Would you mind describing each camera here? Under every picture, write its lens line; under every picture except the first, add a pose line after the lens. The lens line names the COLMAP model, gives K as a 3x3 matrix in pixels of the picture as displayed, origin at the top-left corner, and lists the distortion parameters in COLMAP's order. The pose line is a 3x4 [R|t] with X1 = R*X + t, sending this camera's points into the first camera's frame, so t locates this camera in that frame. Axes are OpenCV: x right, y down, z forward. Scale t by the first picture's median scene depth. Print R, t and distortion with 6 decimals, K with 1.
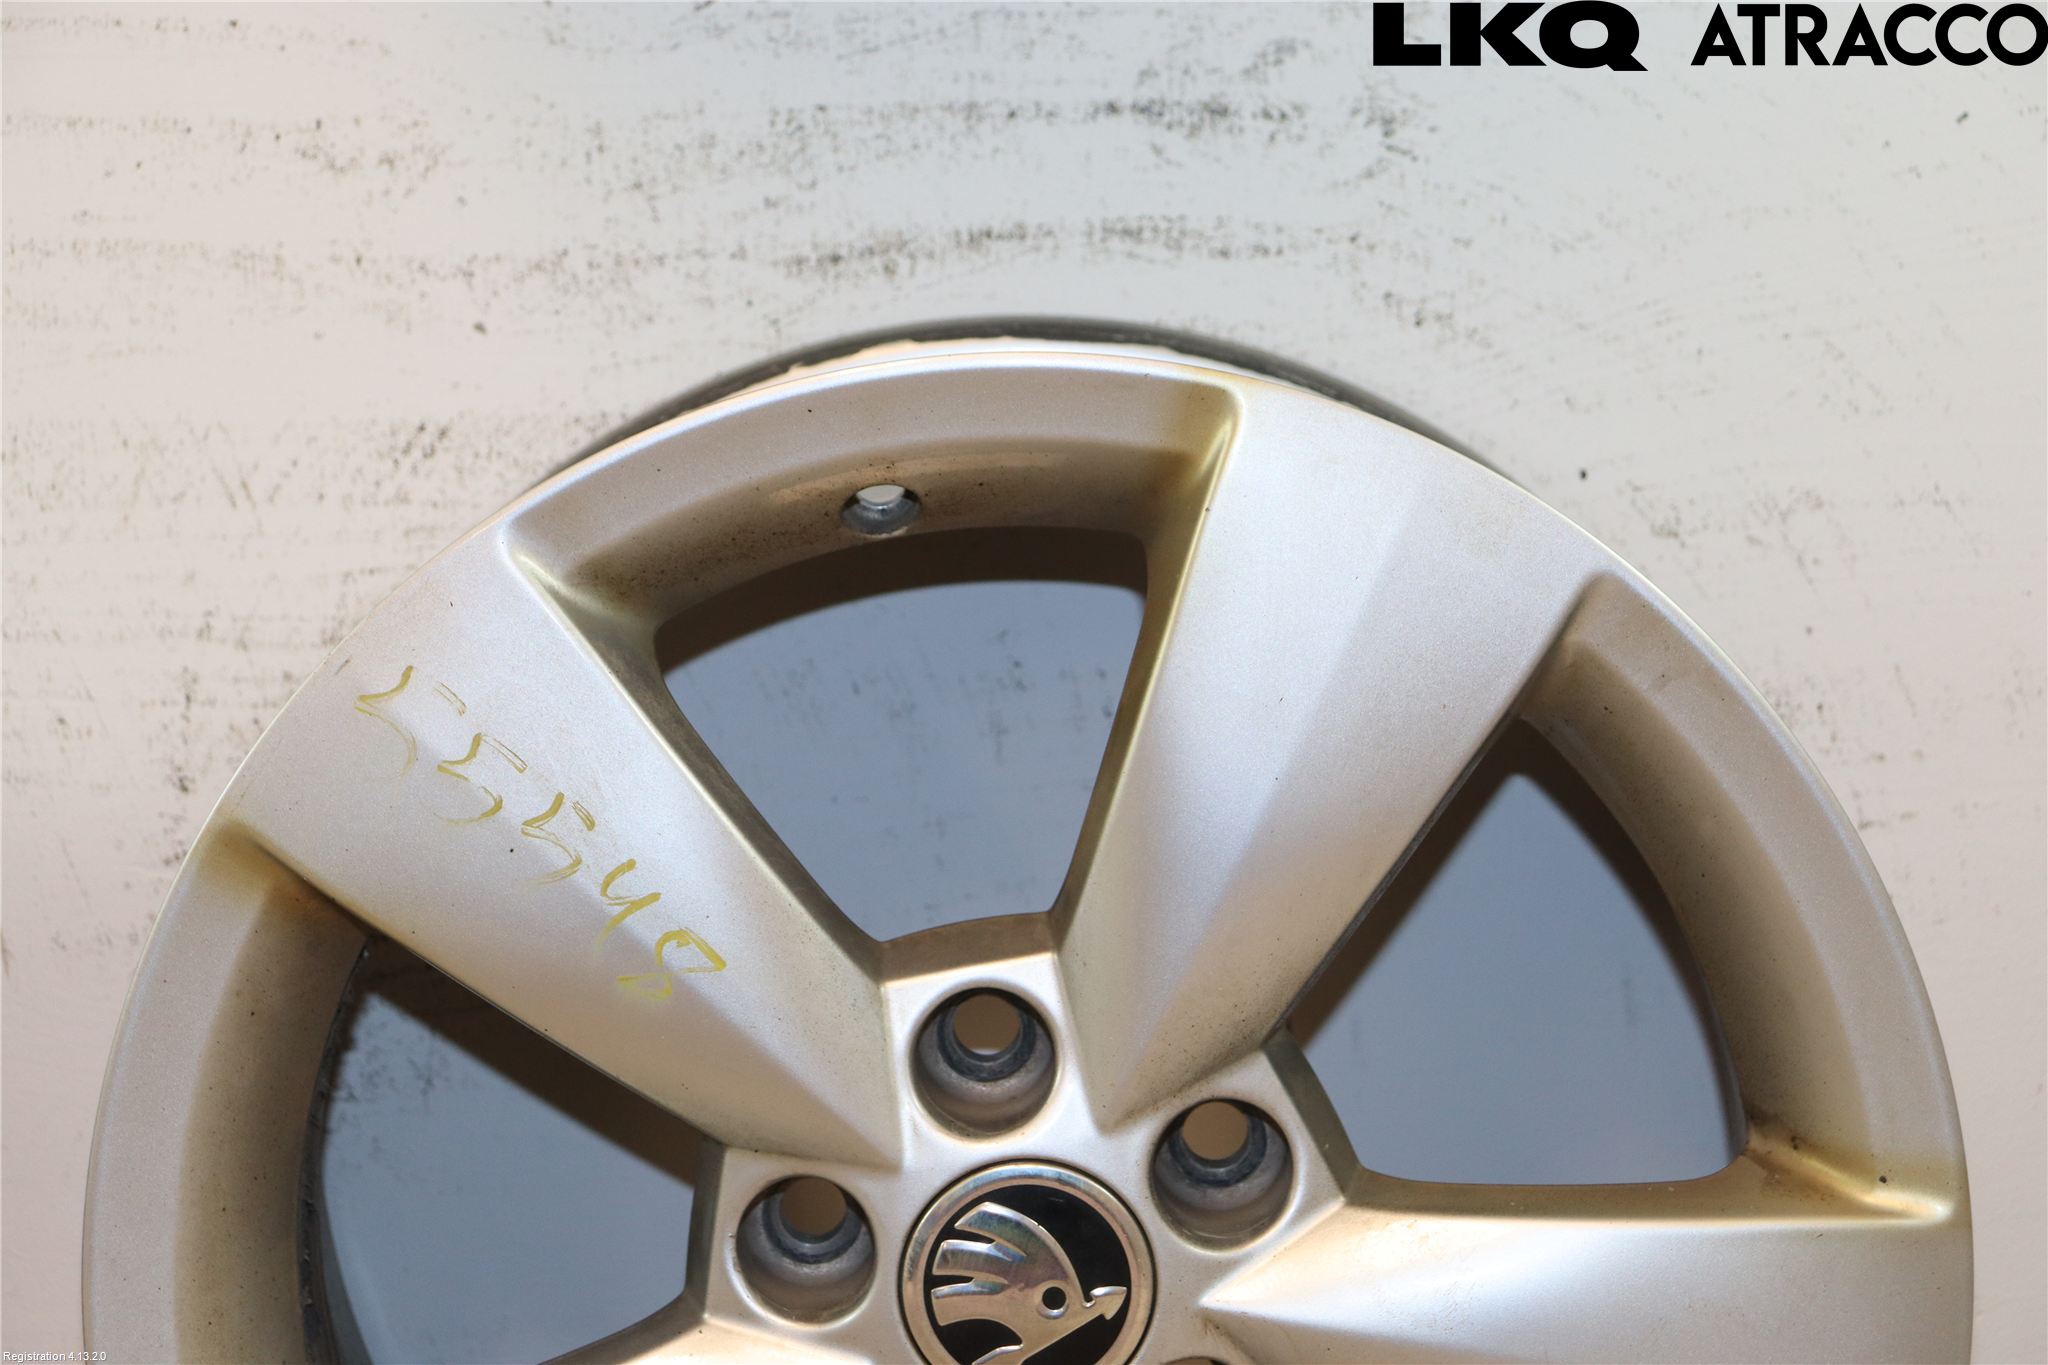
lens RADIAL K [[3998.0, 0, 1018.4], [0, 3998.0, 694.0], [0, 0, 1]] dist [0.222850, 0.300572]
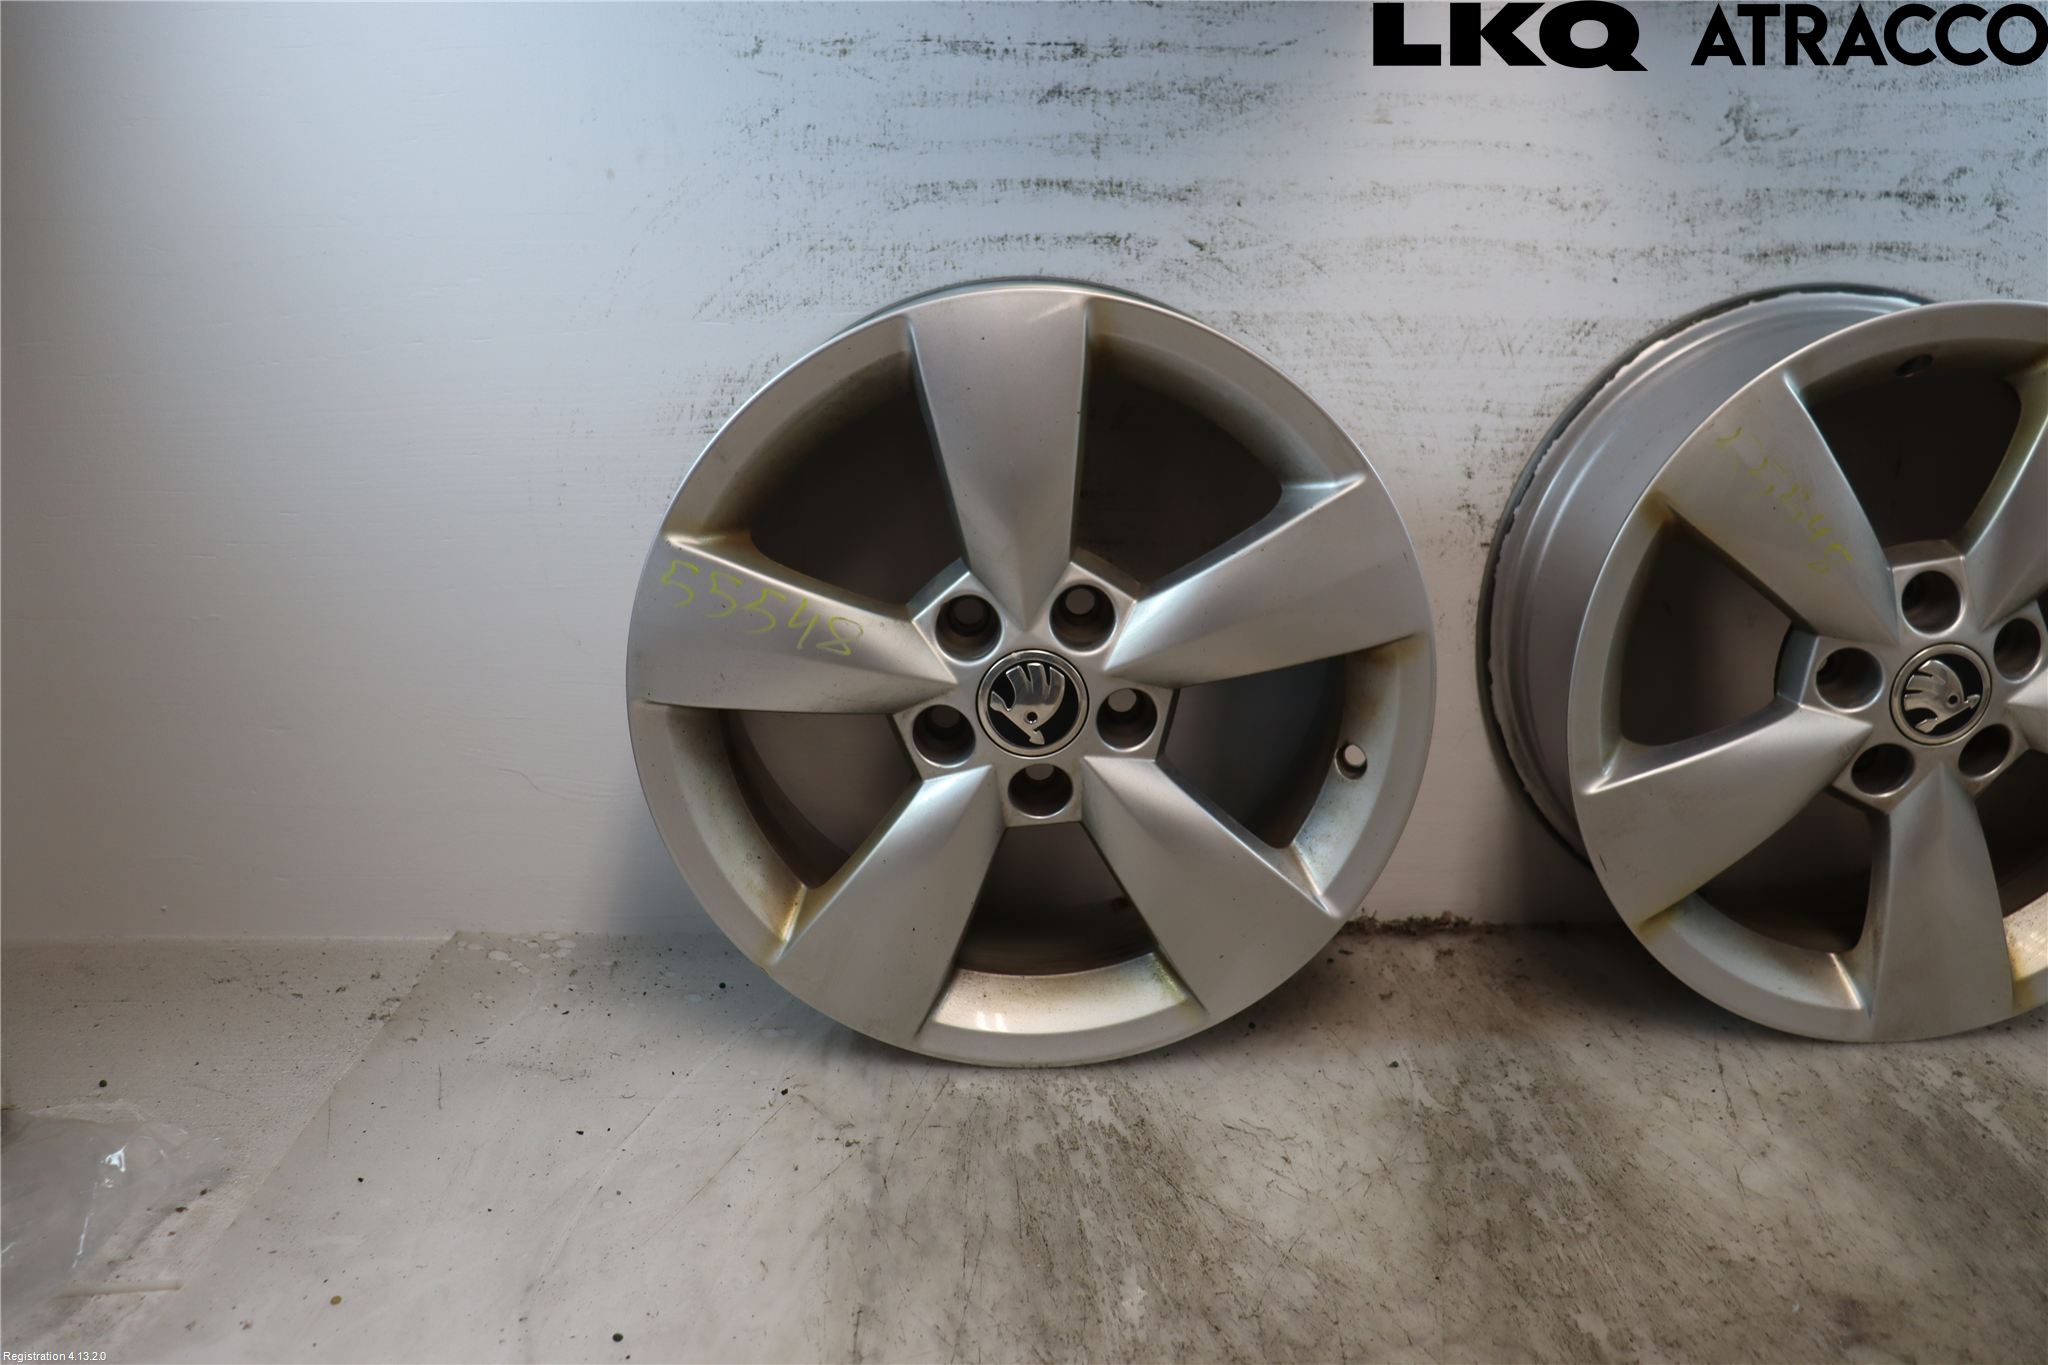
lens RADIAL K [[1675.6, 0, 1020.4], [0, 1675.6, 693.7], [0, 0, 1]] dist [-0.178597, 0.153510]
pose [[0.999790, 0.010996, 0.017305, -0.491023], [-0.013452, 0.988761, 0.148896, 0.009223], [-0.015473, -0.149098, 0.988701, 0.049613]]
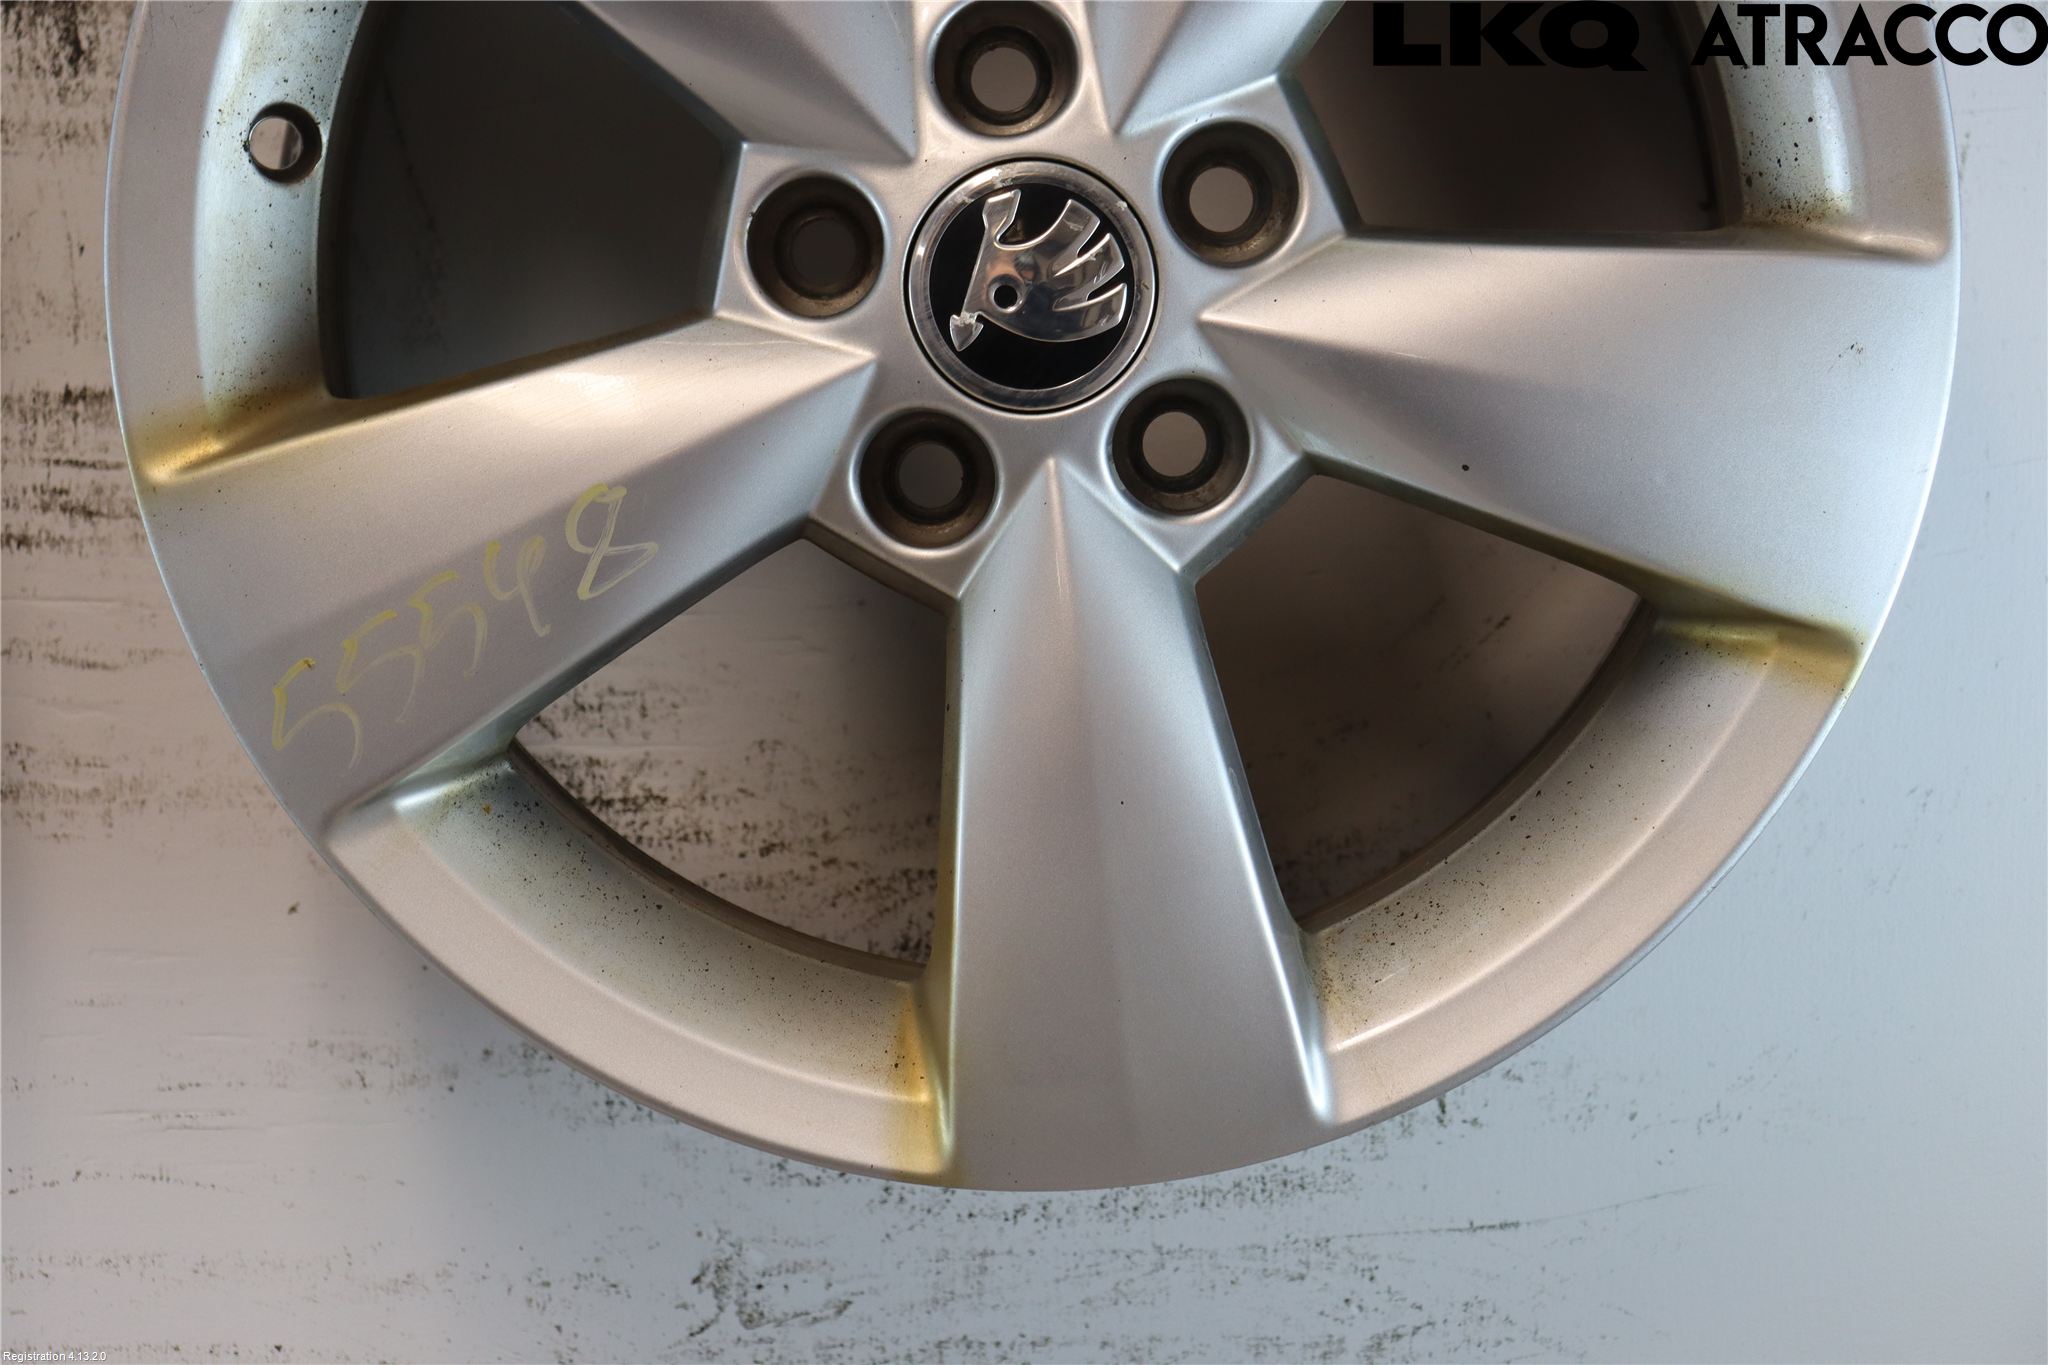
lens RADIAL K [[3475.4, 0, 1023.8], [0, 3475.4, 688.5], [0, 0, 1]] dist [0.106795, 0.262100]
pose [[0.999808, 0.019586, 0.000066, 0.009087], [-0.019571, 0.999140, -0.036558, -0.314401], [-0.000782, 0.036549, 0.999332, 0.022703]]
